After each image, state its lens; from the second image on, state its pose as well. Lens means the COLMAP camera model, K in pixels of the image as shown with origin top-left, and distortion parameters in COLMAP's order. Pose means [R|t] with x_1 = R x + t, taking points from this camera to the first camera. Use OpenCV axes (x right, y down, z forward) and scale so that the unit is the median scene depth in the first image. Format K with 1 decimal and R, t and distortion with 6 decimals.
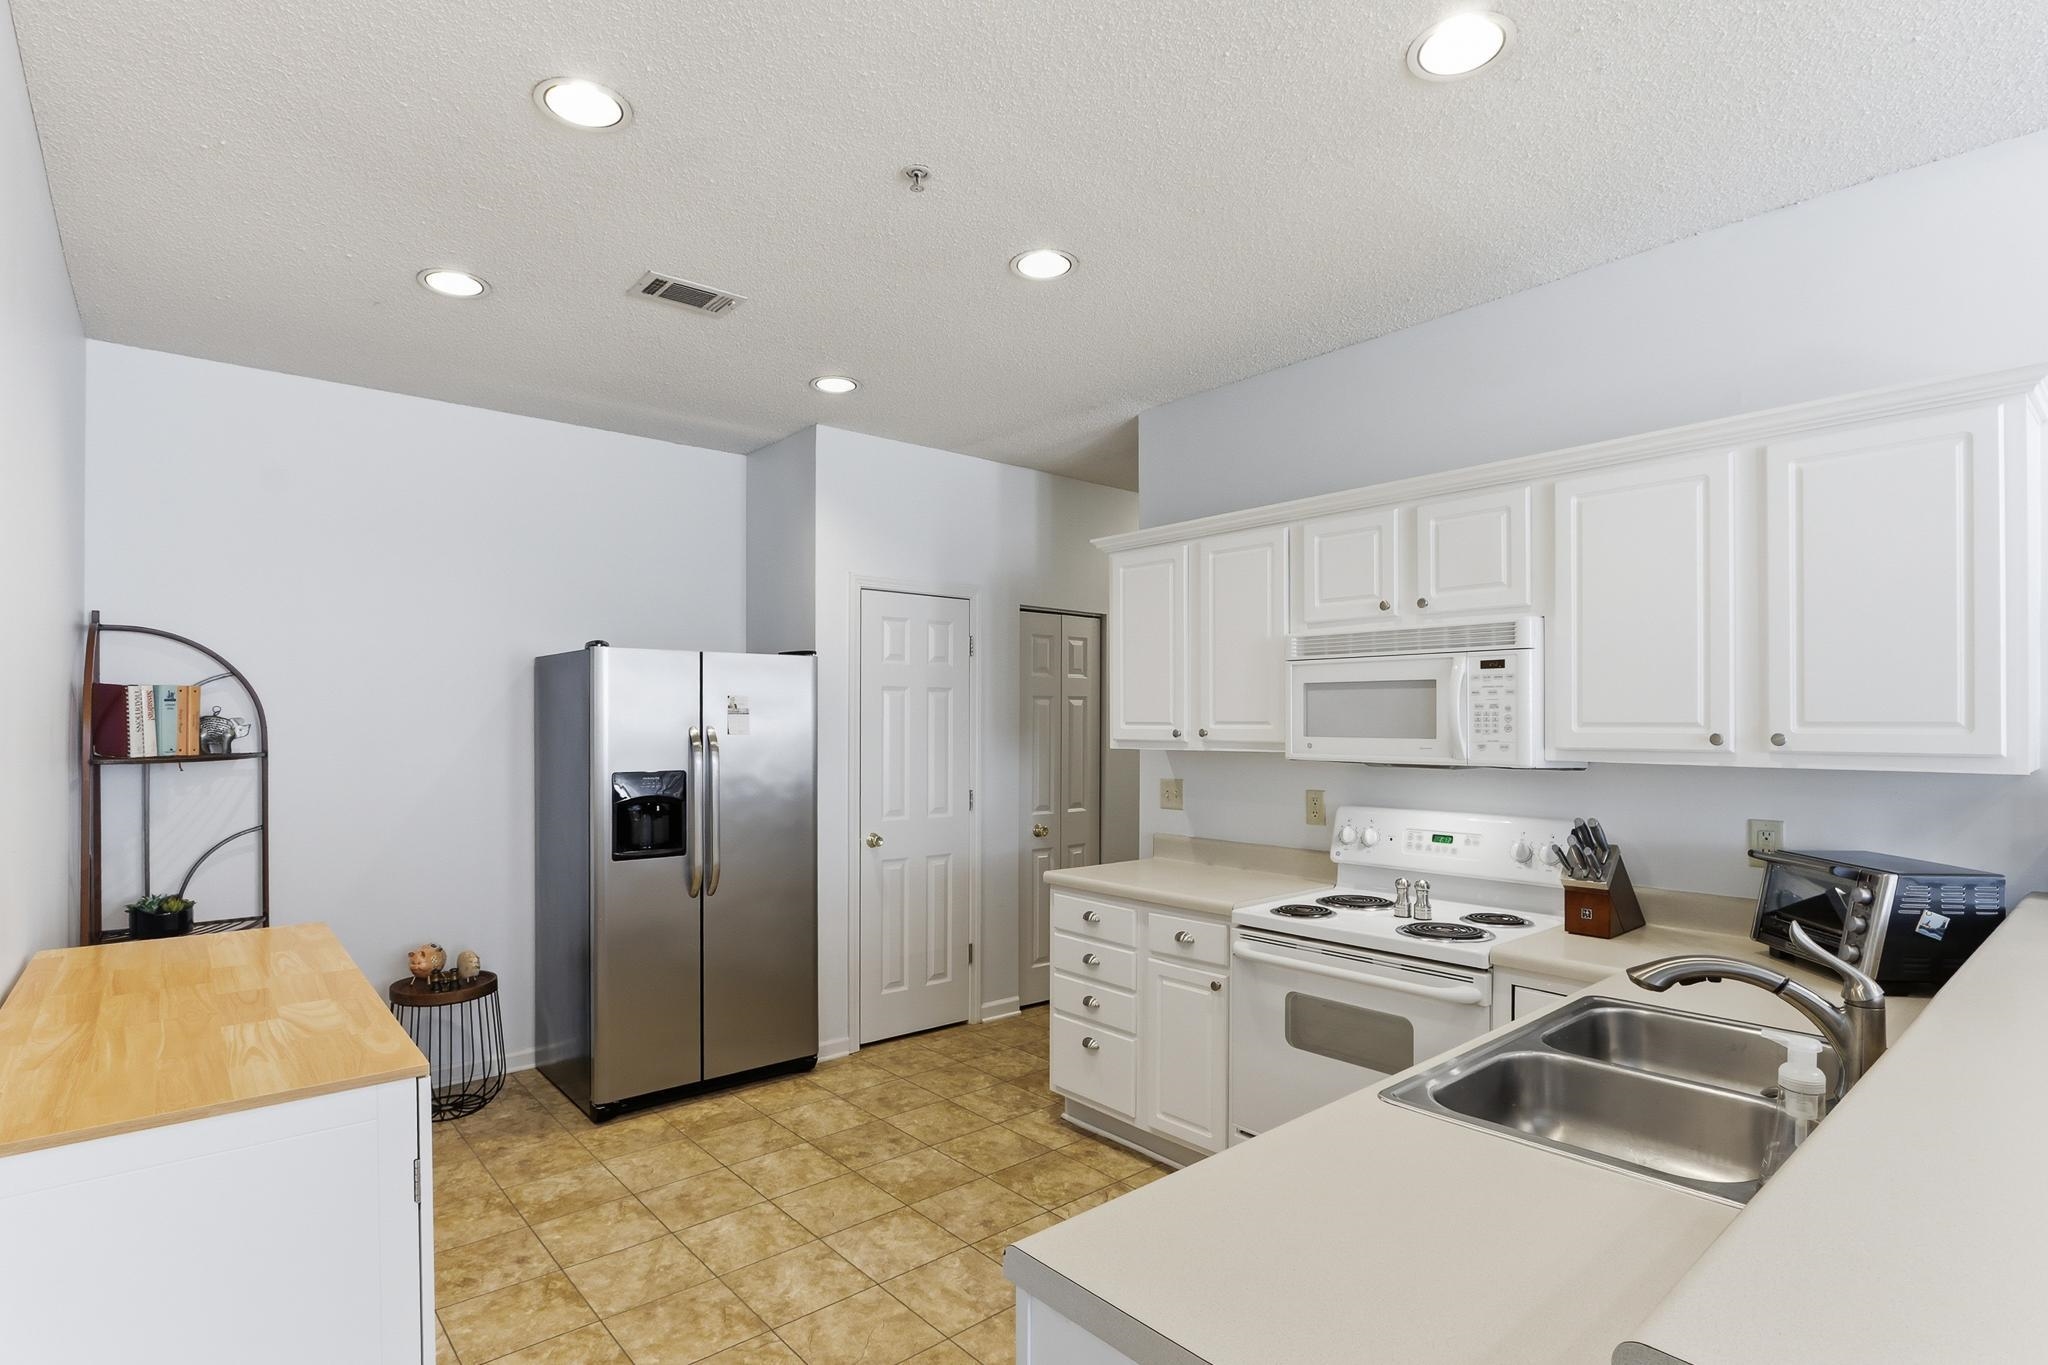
lens RADIAL K [[1036.6, 0, 1042.4], [0, 1036.6, 721.7], [0, 0, 1]] dist [-0.028588, 0.002229]
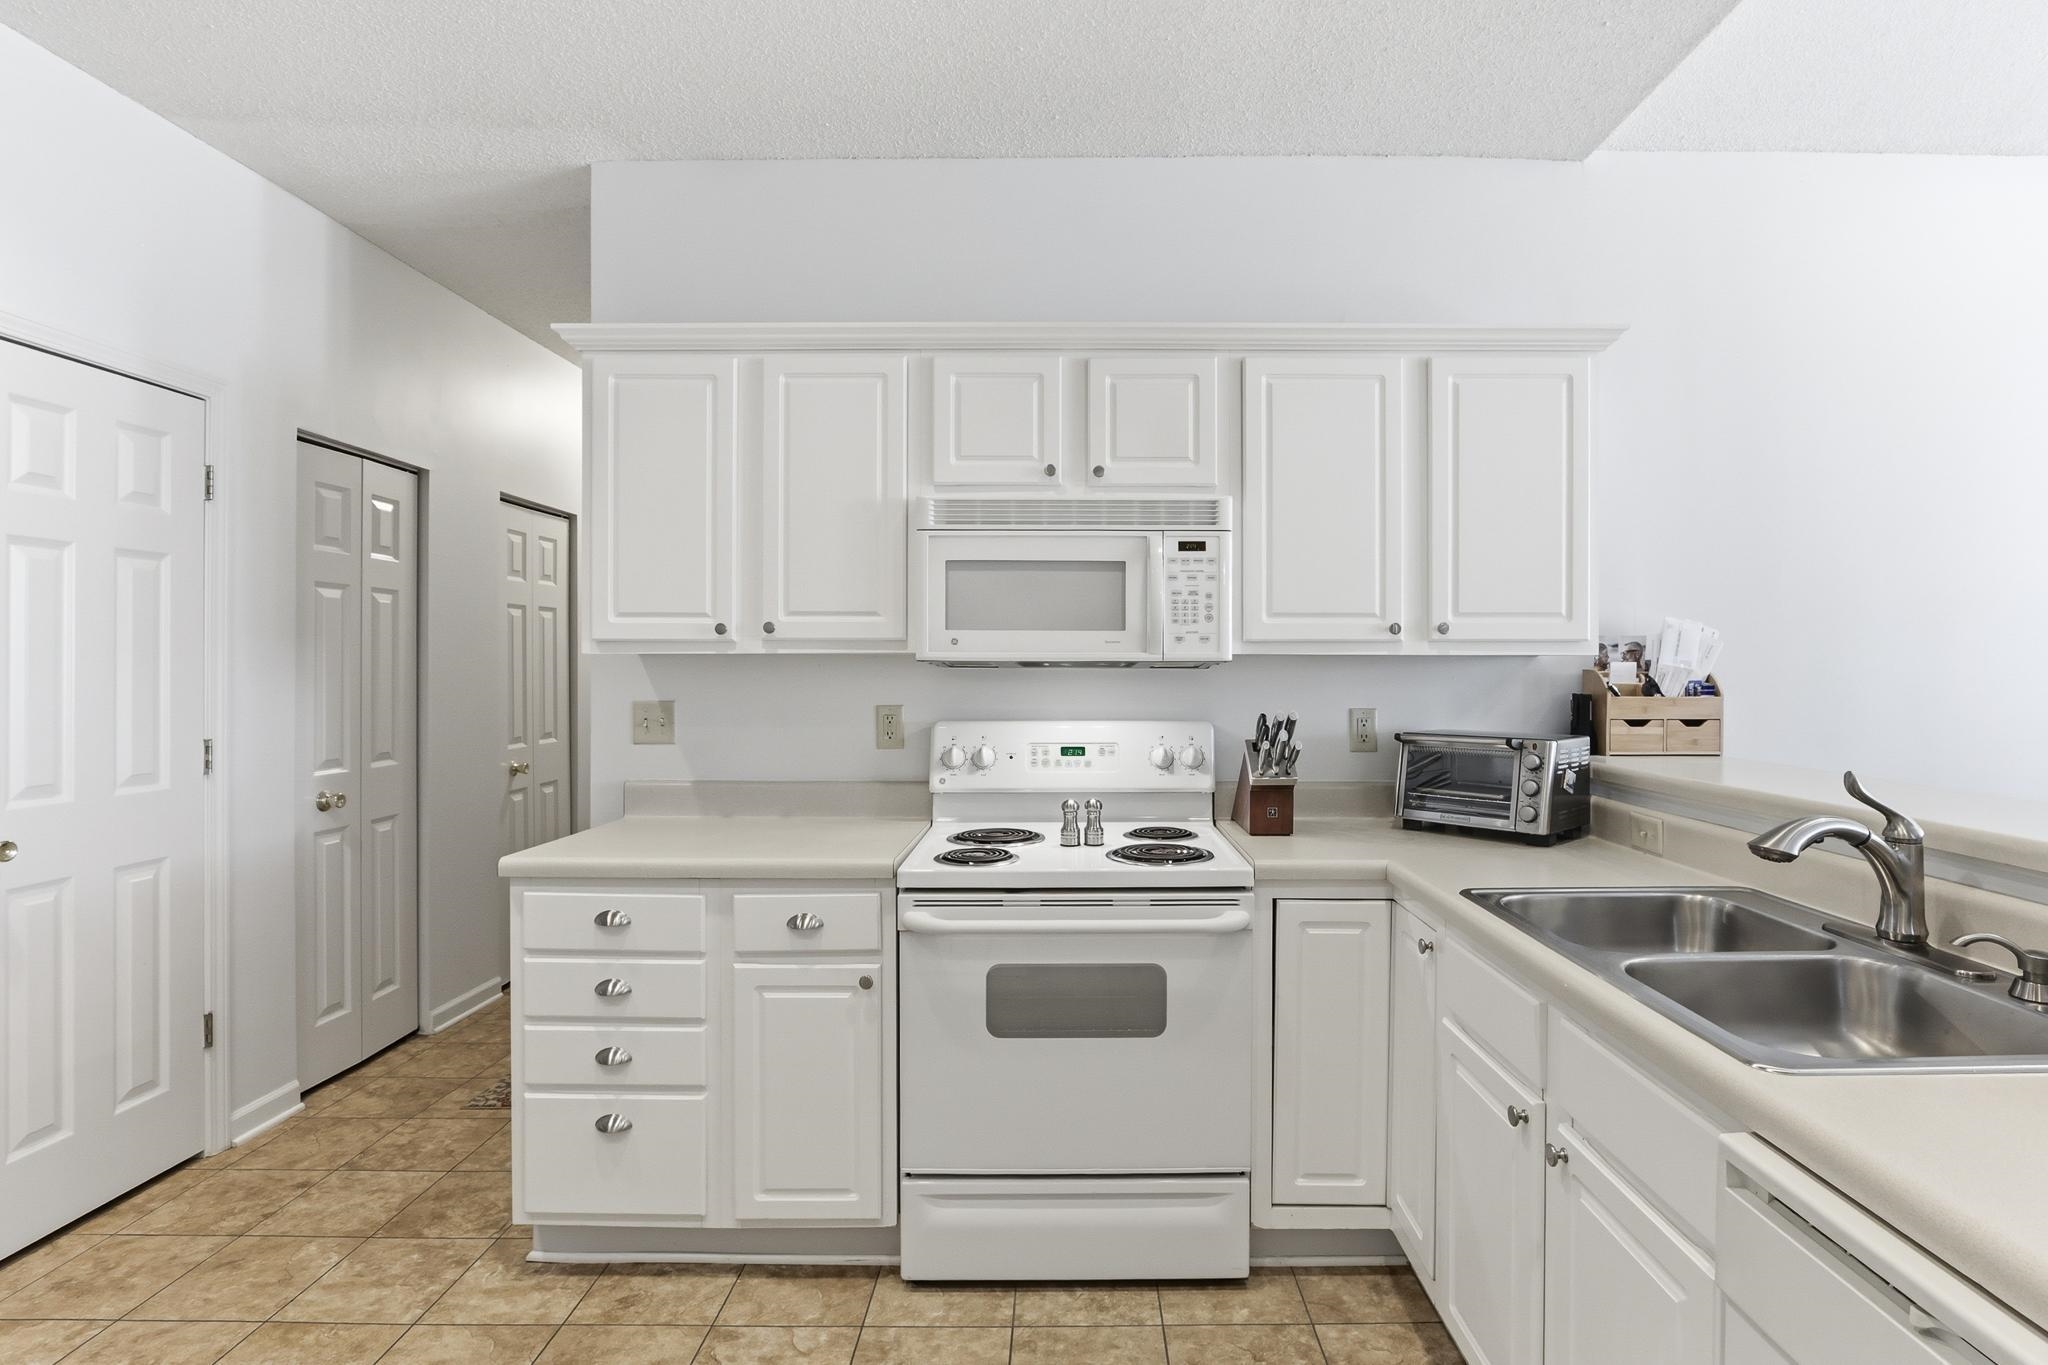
lens RADIAL K [[973.2, 0, 1012.3], [0, 973.2, 669.7], [0, 0, 1]] dist [-0.026529, 0.007381]
pose [[0.654803, 0.000269, 0.755799, -0.236907], [0.002711, 0.999993, -0.002704, 0.041712], [-0.755794, 0.003819, 0.654798, 0.444424]]
